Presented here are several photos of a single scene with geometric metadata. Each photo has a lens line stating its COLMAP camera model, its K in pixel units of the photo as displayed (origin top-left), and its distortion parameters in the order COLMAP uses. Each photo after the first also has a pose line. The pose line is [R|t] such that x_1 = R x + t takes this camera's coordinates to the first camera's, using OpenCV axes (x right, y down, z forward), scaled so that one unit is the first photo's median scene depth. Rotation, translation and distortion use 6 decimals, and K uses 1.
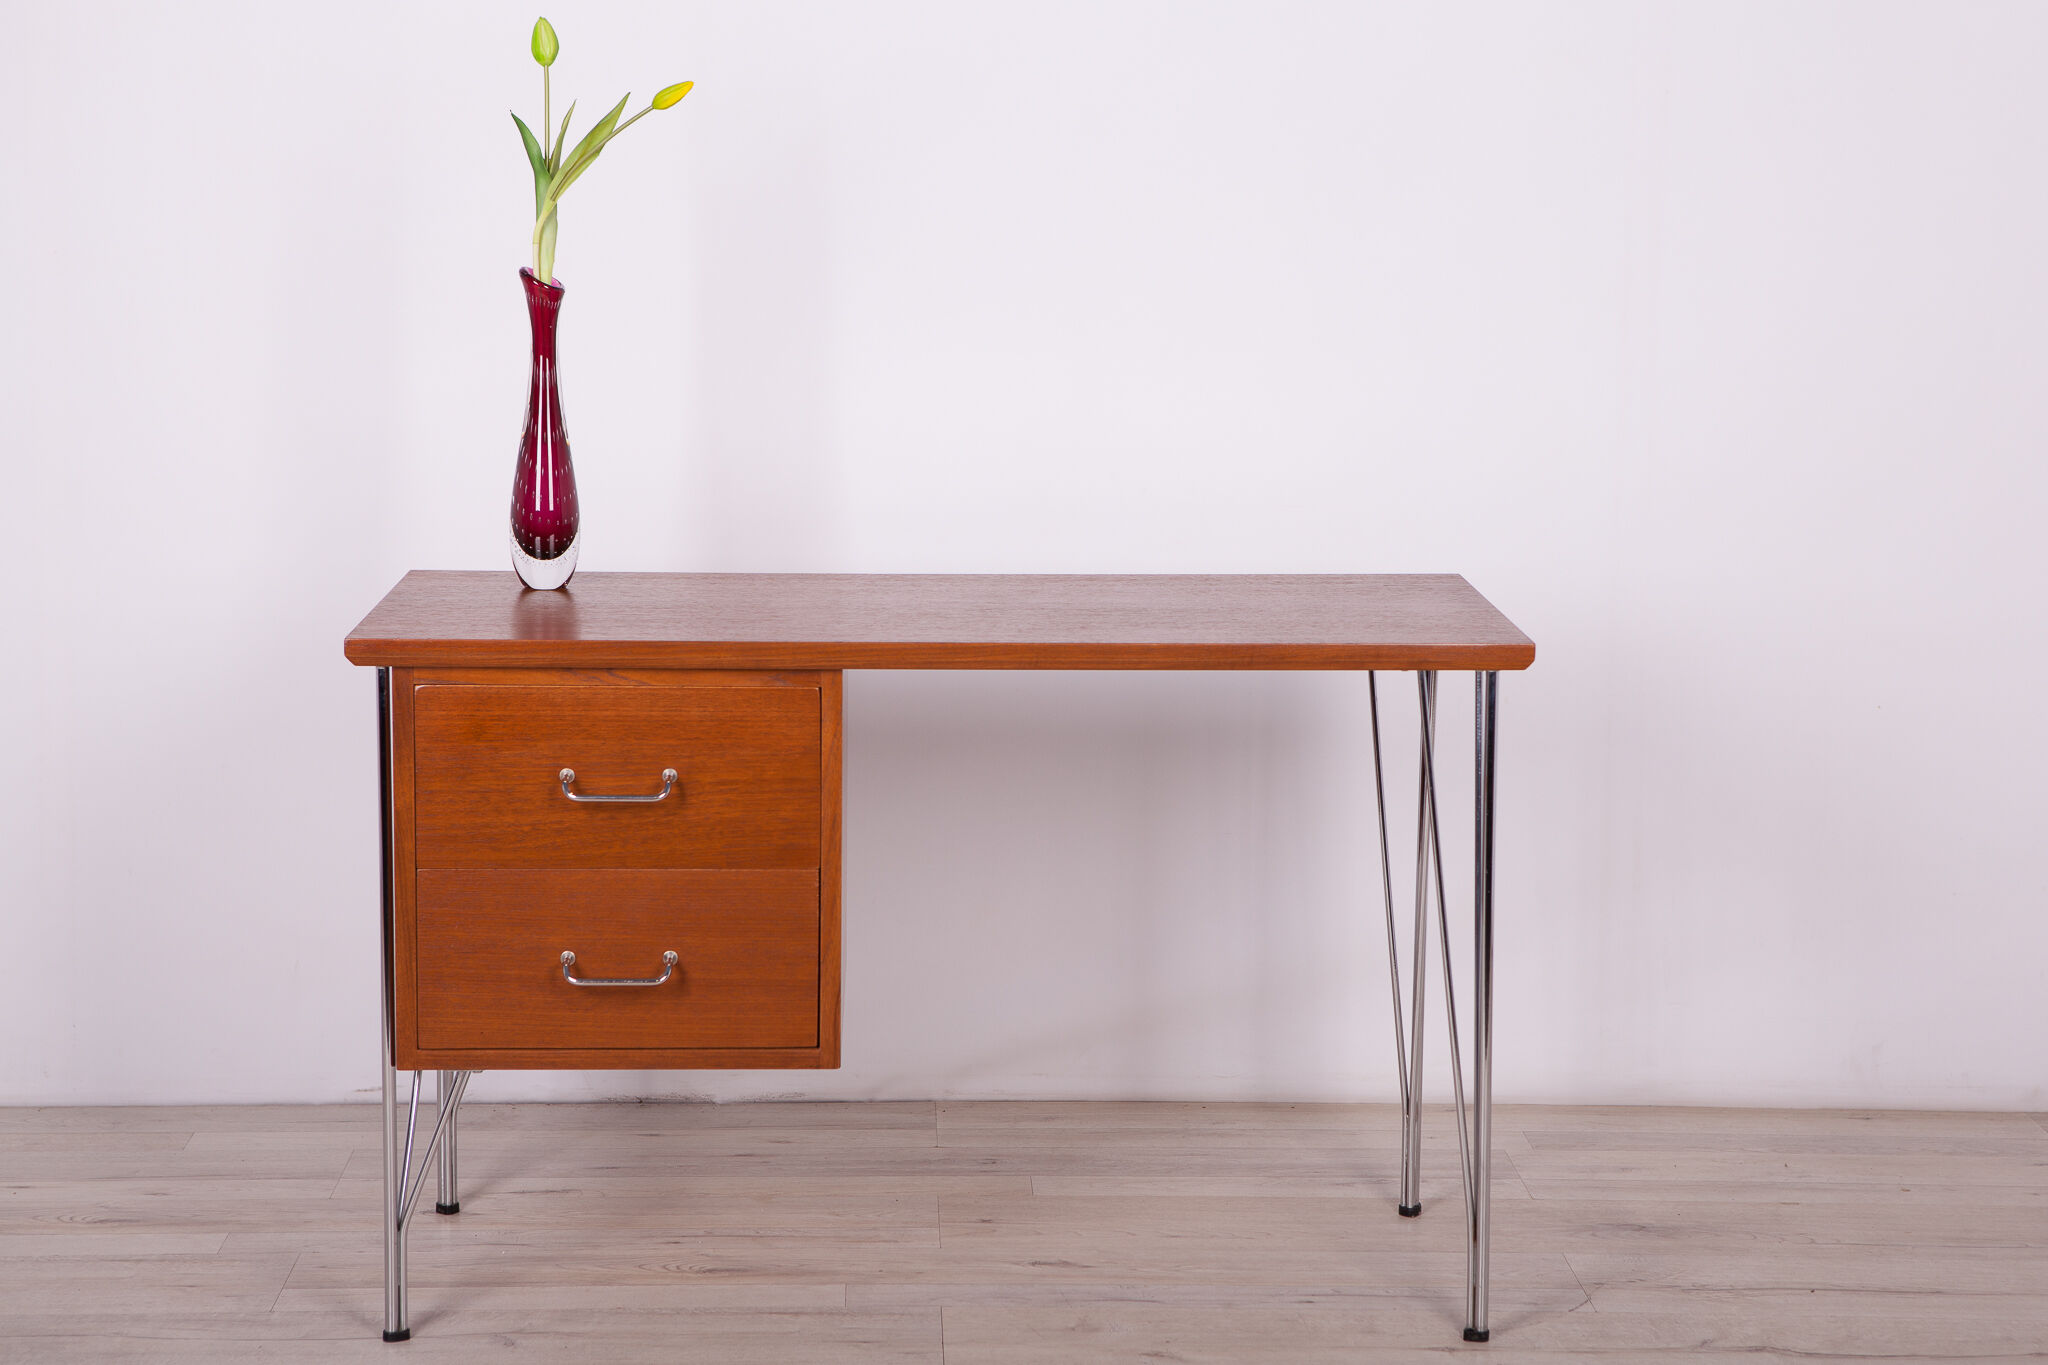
lens RADIAL K [[3883.8, 0, 1082.5], [0, 3883.8, 682.7], [0, 0, 1]] dist [0.178043, -0.189352]
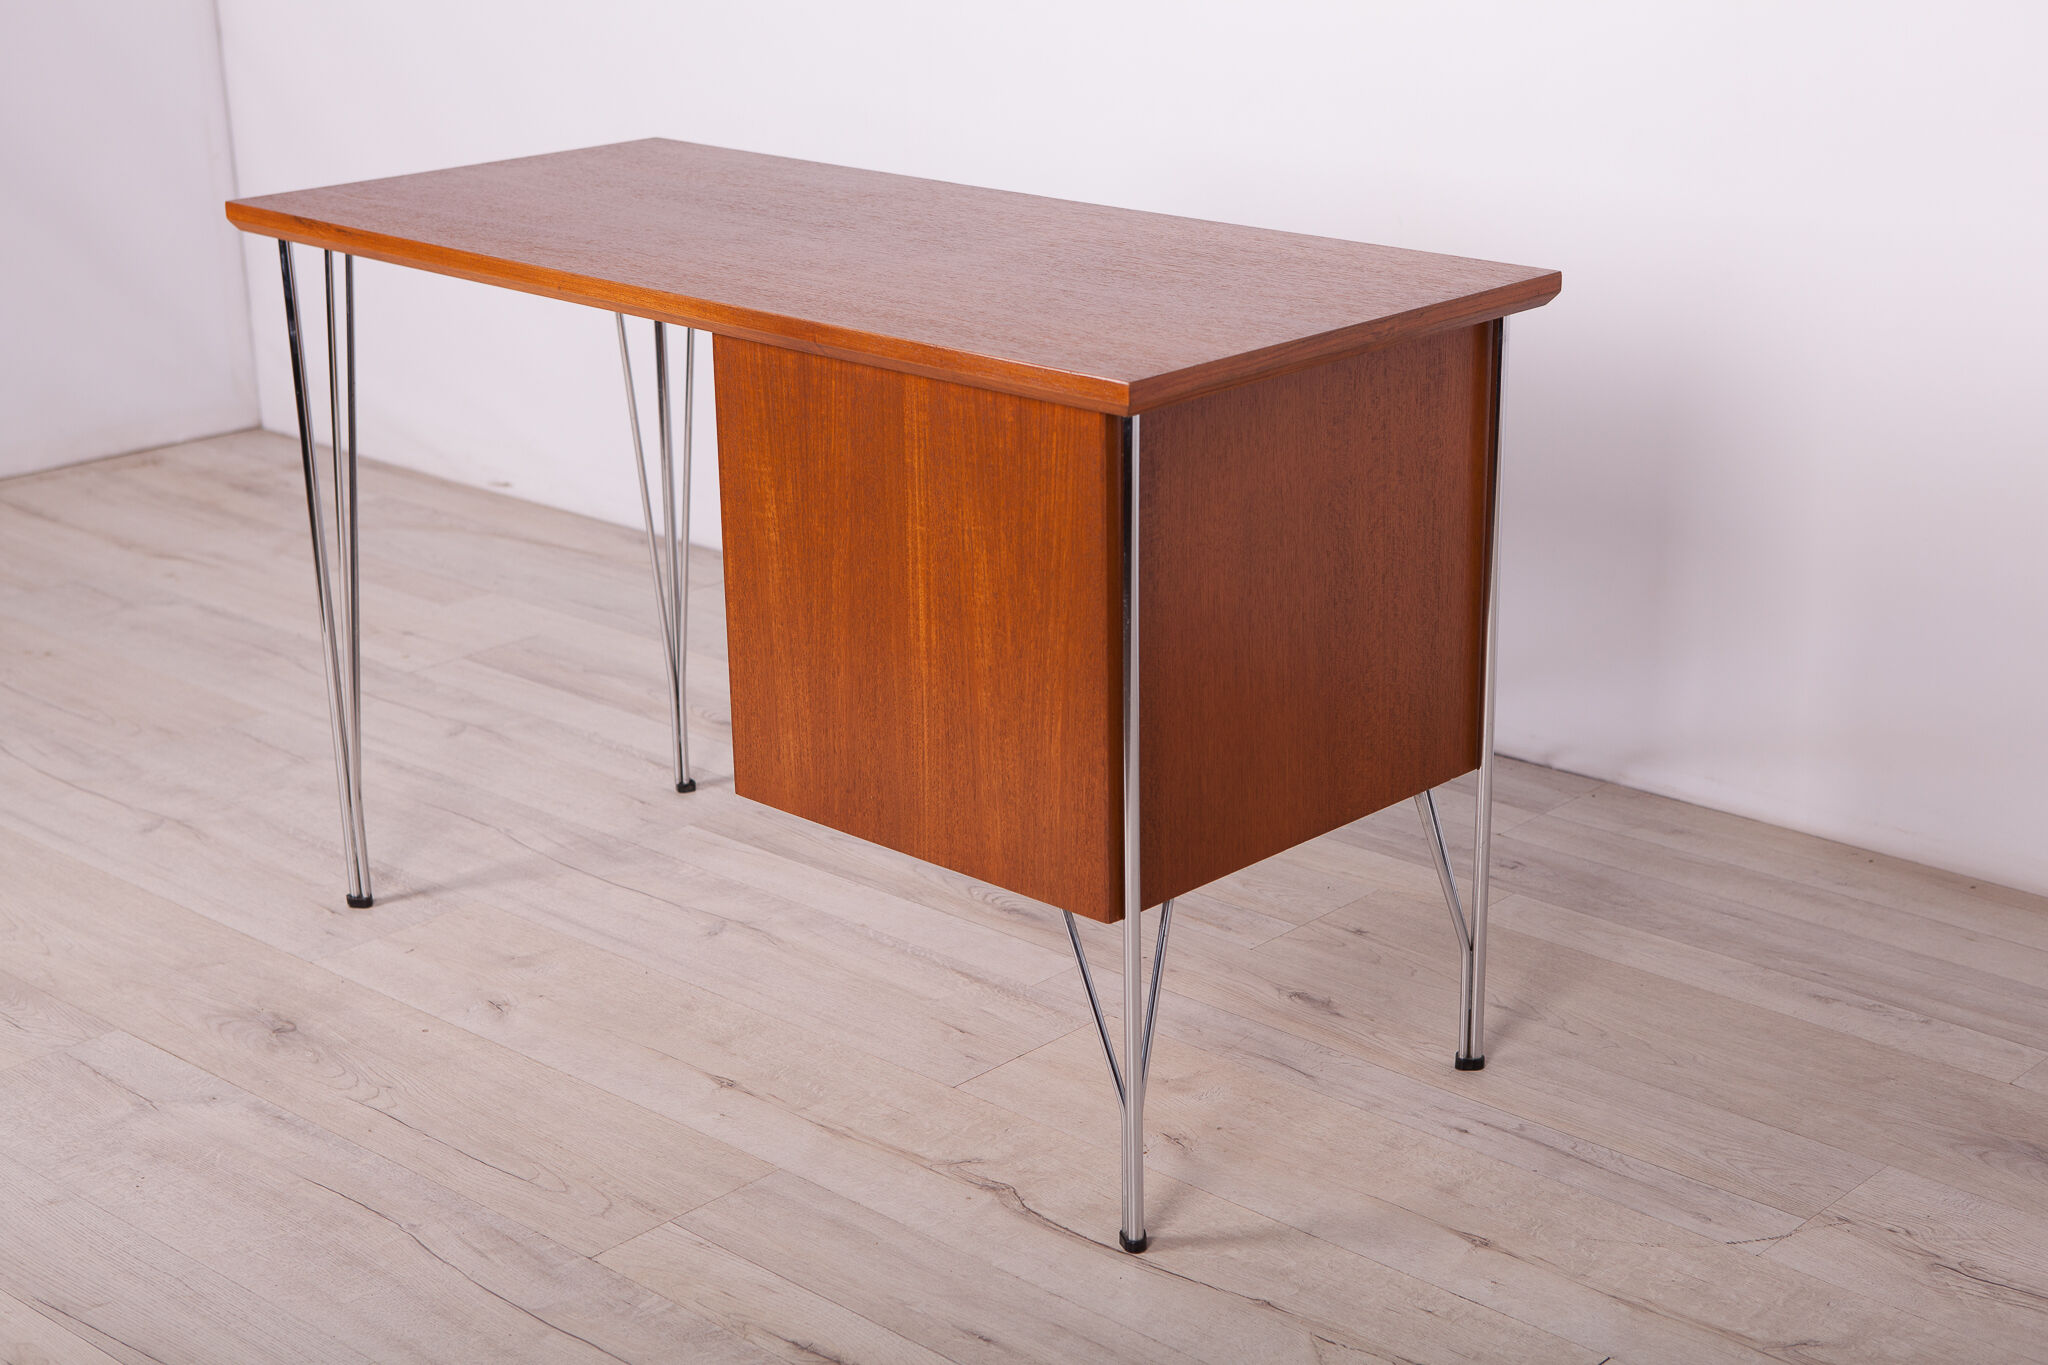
lens RADIAL K [[3128.0, 0, 1024.0], [0, 3128.0, 682.5], [0, 0, 1]] dist [0.051060, 0.039540]
pose [[0.694548, 0.196941, -0.691967, 0.424443], [-0.077777, 0.976721, 0.199918, -0.056074], [0.715230, -0.085034, 0.693697, 0.482654]]
